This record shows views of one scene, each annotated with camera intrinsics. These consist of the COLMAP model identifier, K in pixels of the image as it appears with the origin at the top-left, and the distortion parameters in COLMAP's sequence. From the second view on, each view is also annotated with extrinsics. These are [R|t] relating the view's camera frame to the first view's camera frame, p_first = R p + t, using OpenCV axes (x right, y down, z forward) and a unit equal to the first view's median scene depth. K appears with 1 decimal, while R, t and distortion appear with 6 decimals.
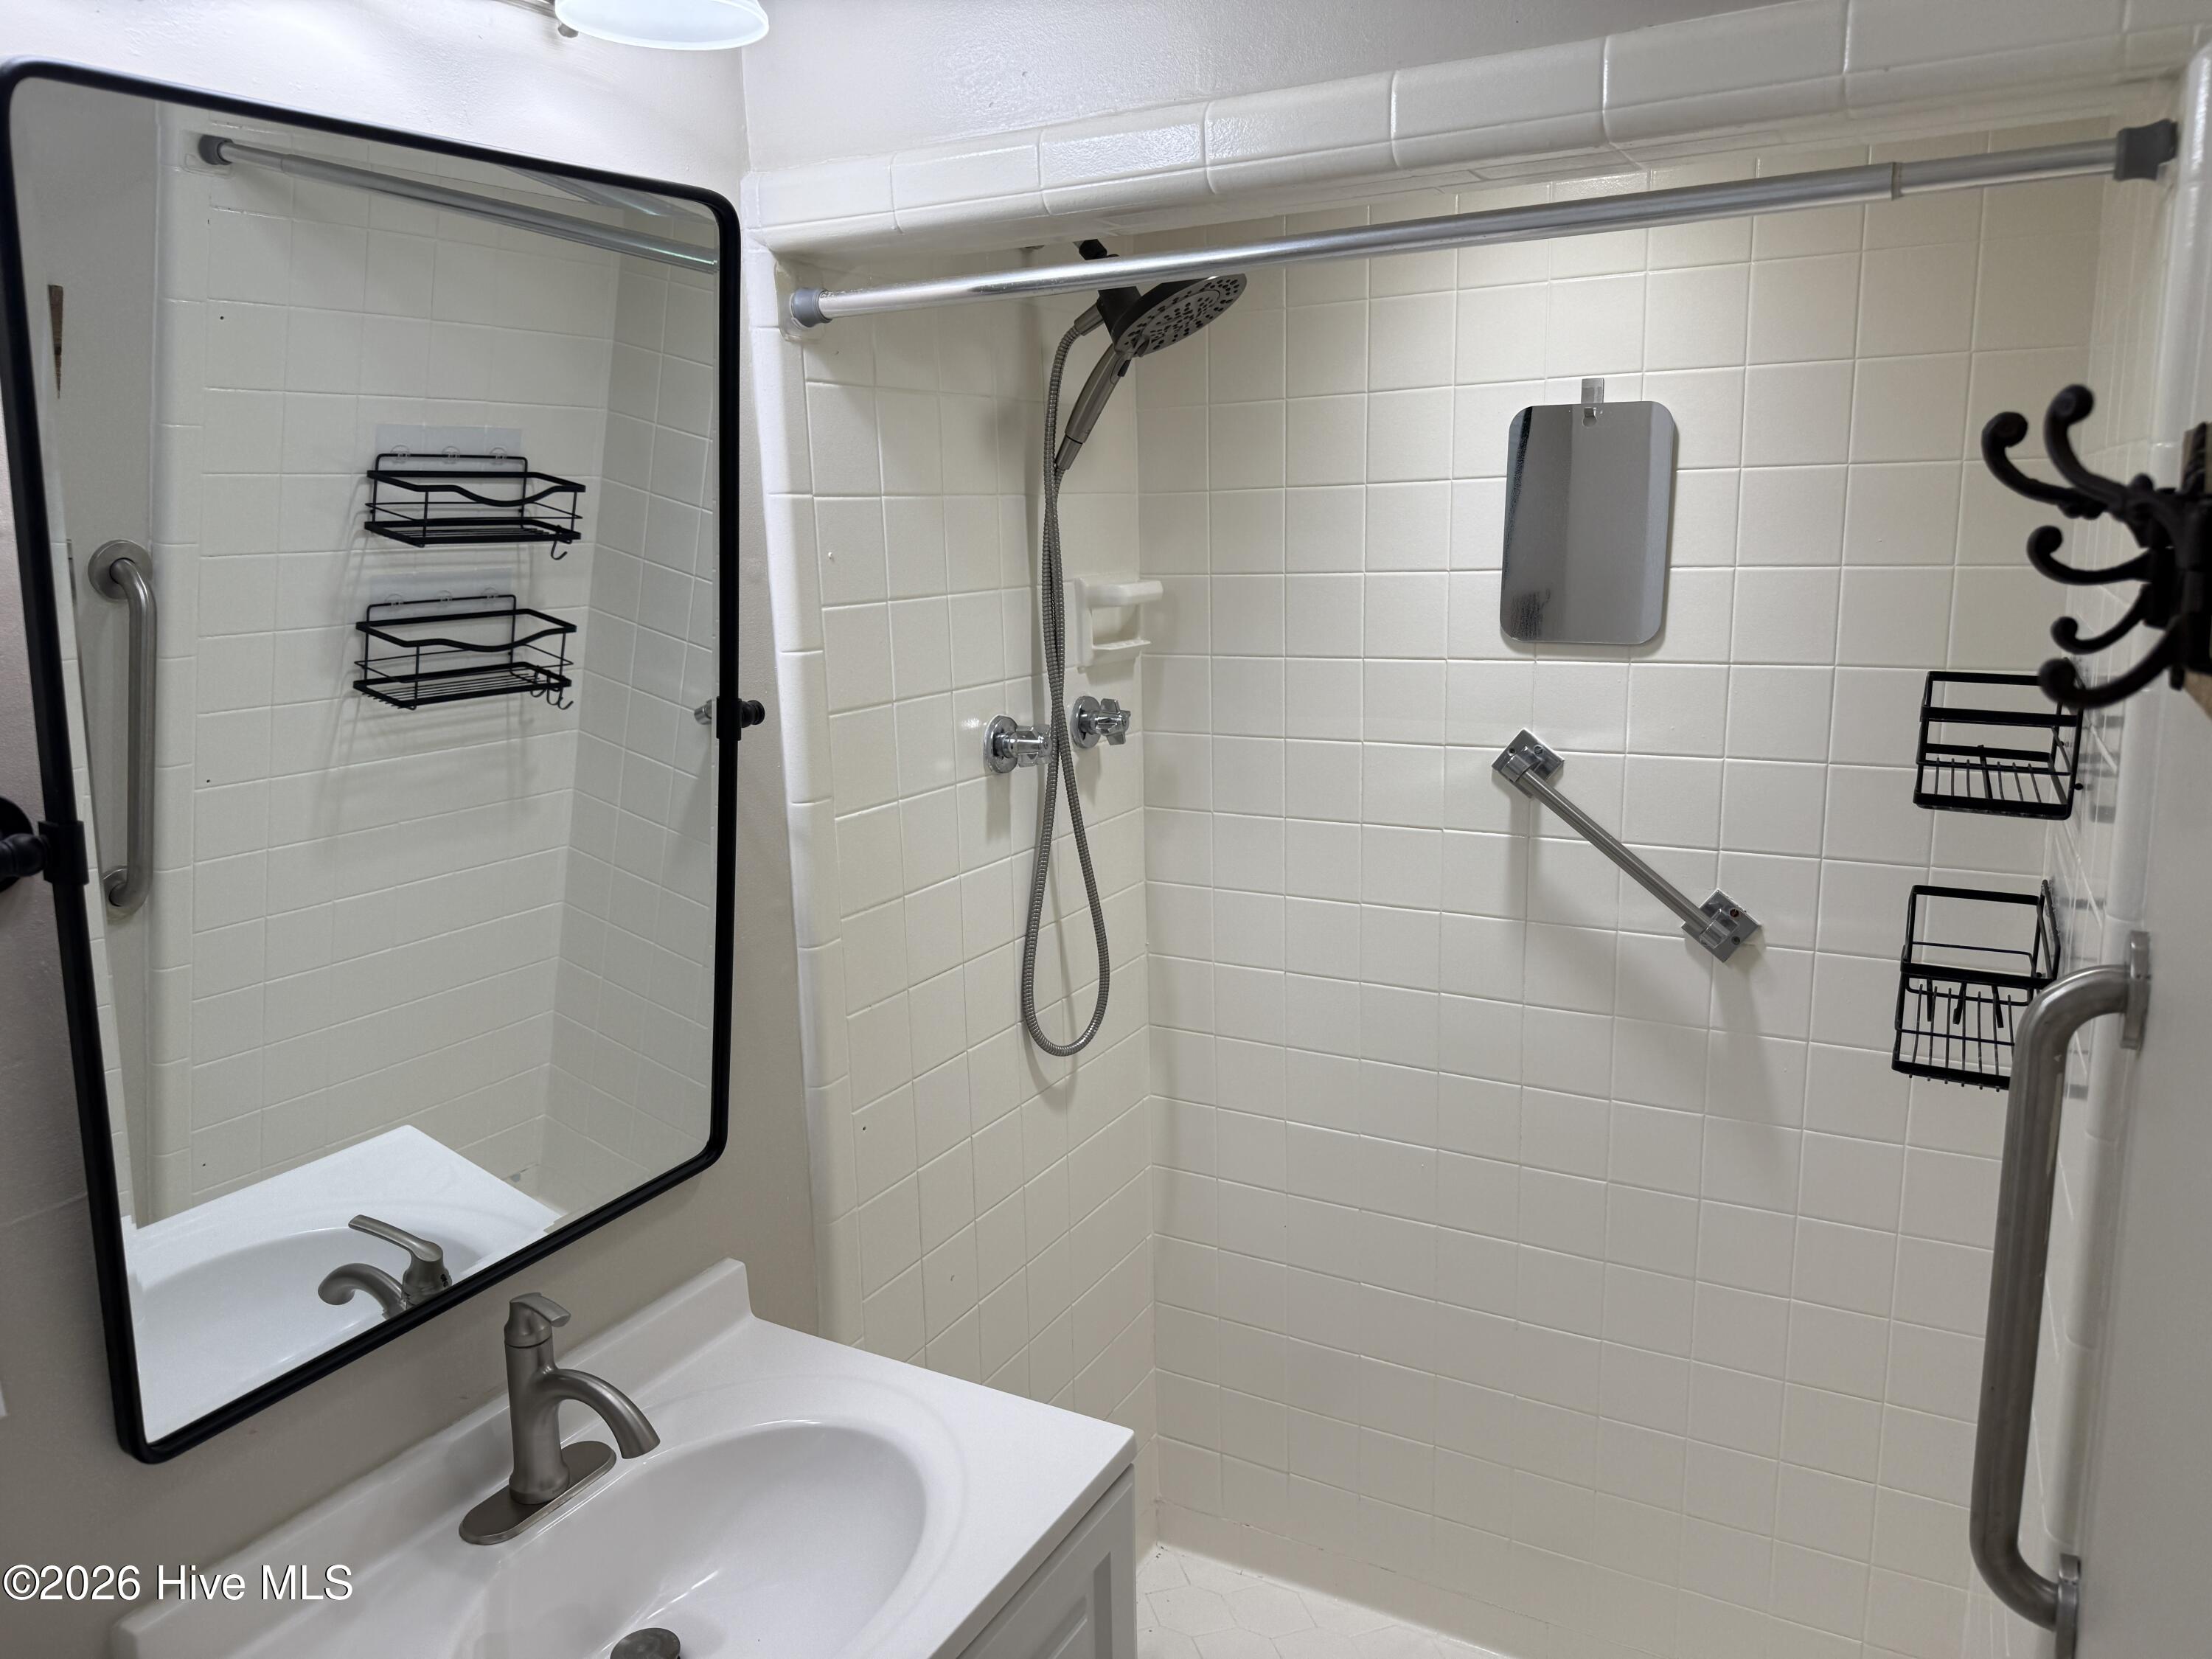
lens RADIAL K [[1569.6, 0, 1140.9], [0, 1569.6, 893.0], [0, 0, 1]] dist [0.053105, -0.071913]
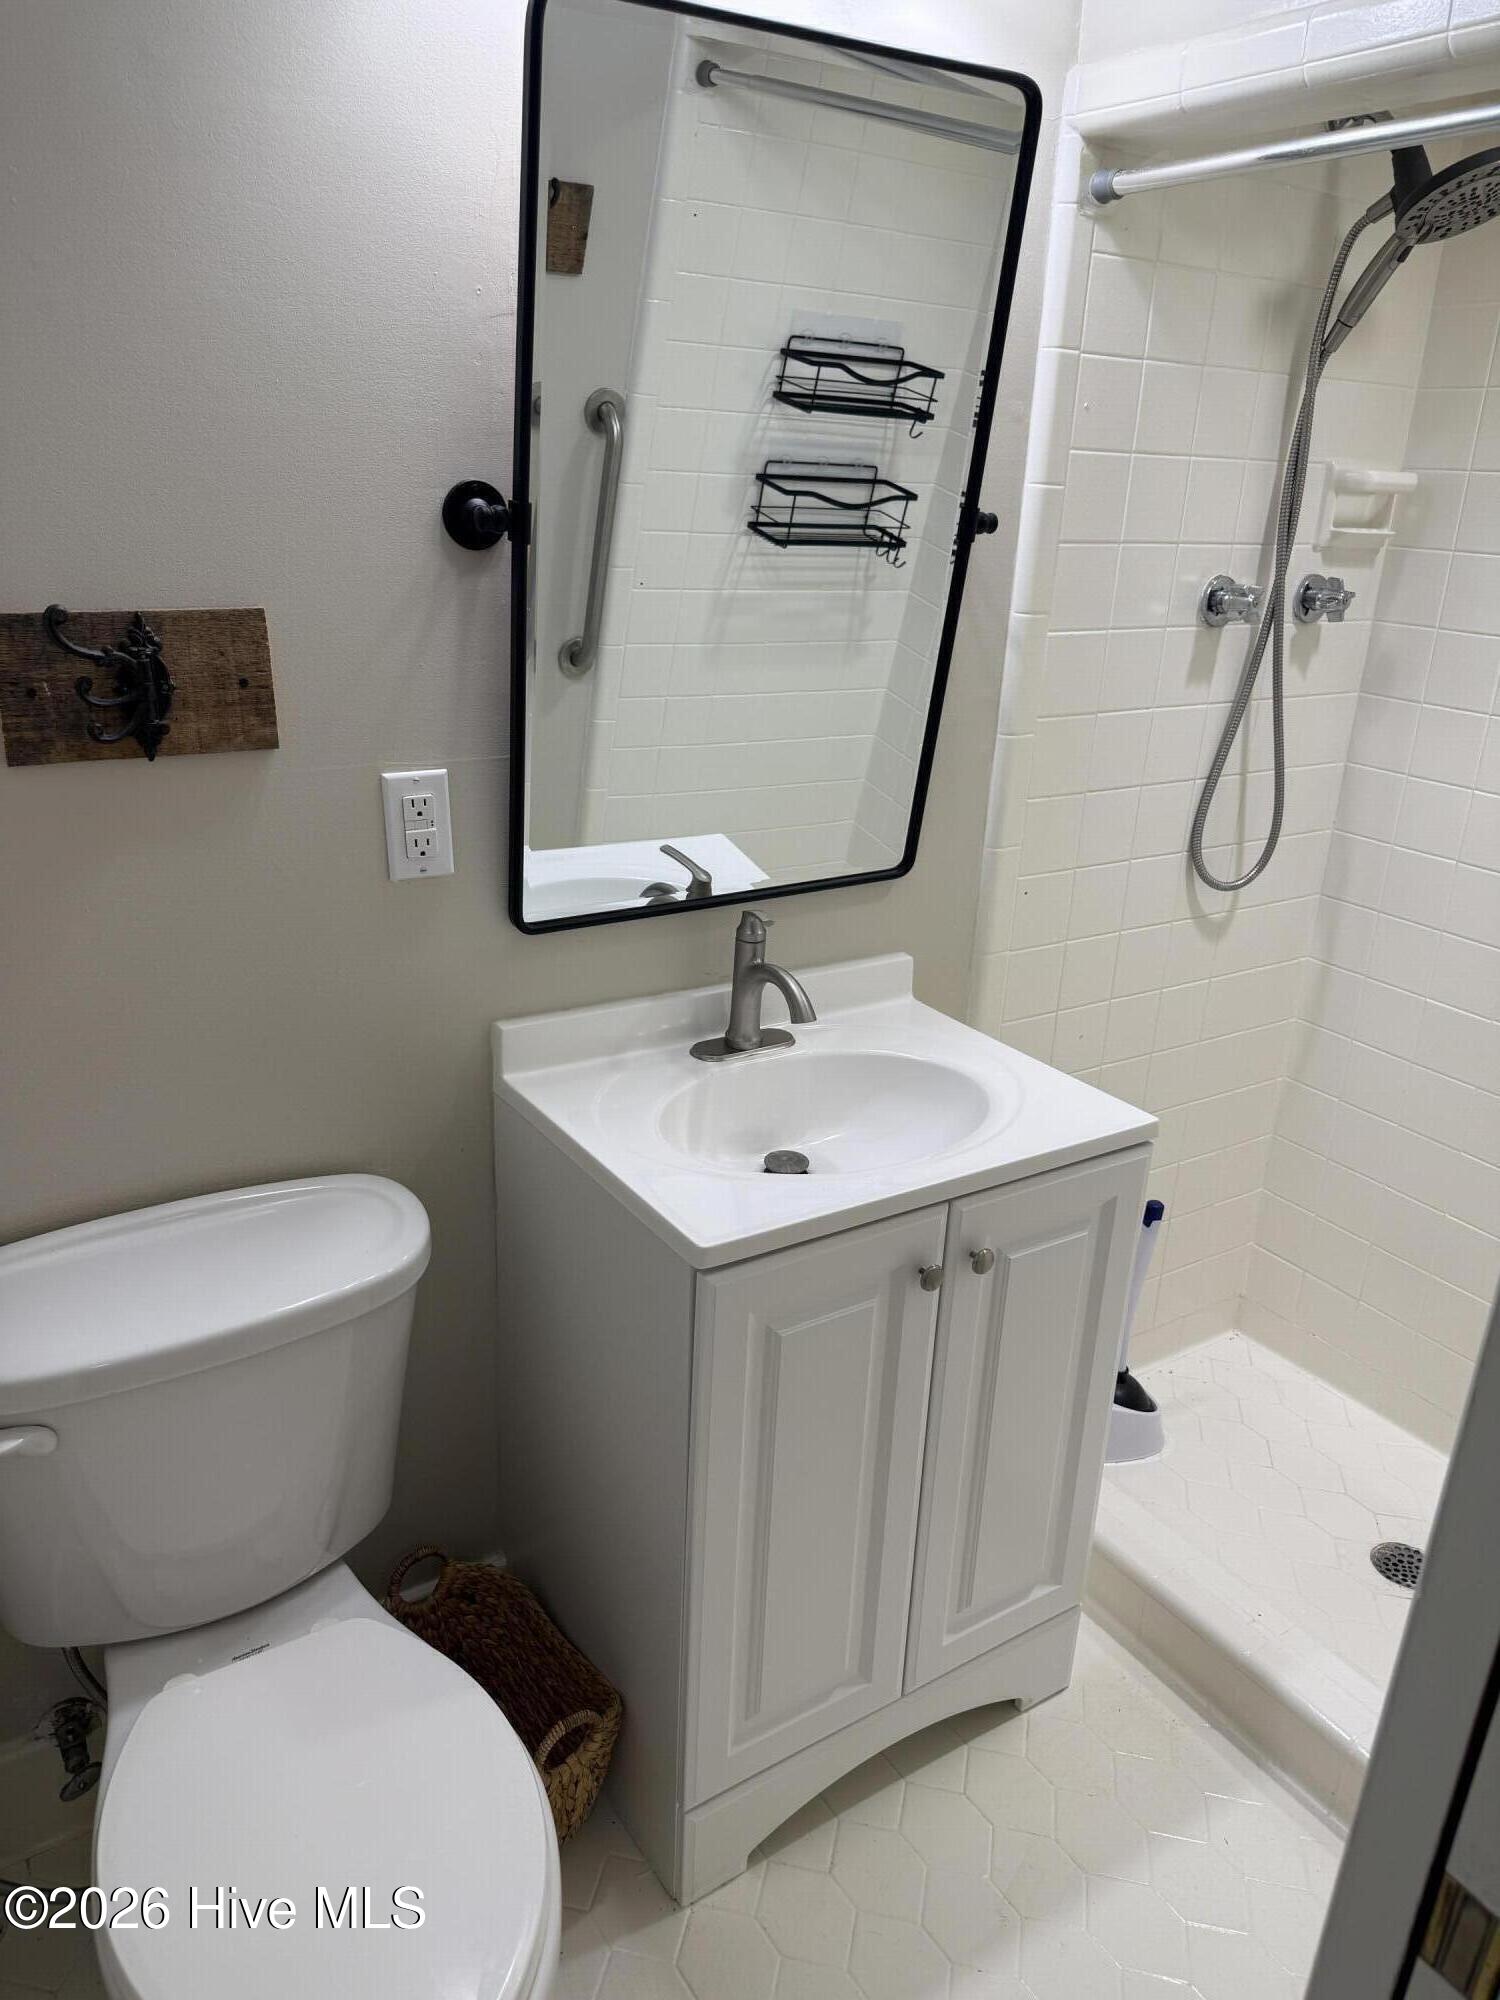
lens RADIAL K [[1419.2, 0, 791.3], [0, 1419.2, 1054.0], [0, 0, 1]] dist [0.053105, -0.071913]
pose [[0.891563, 0.221471, -0.395051, 0.123907], [-0.159462, 0.969928, 0.183878, 0.086906], [0.423895, -0.100943, 0.900069, -0.119362]]
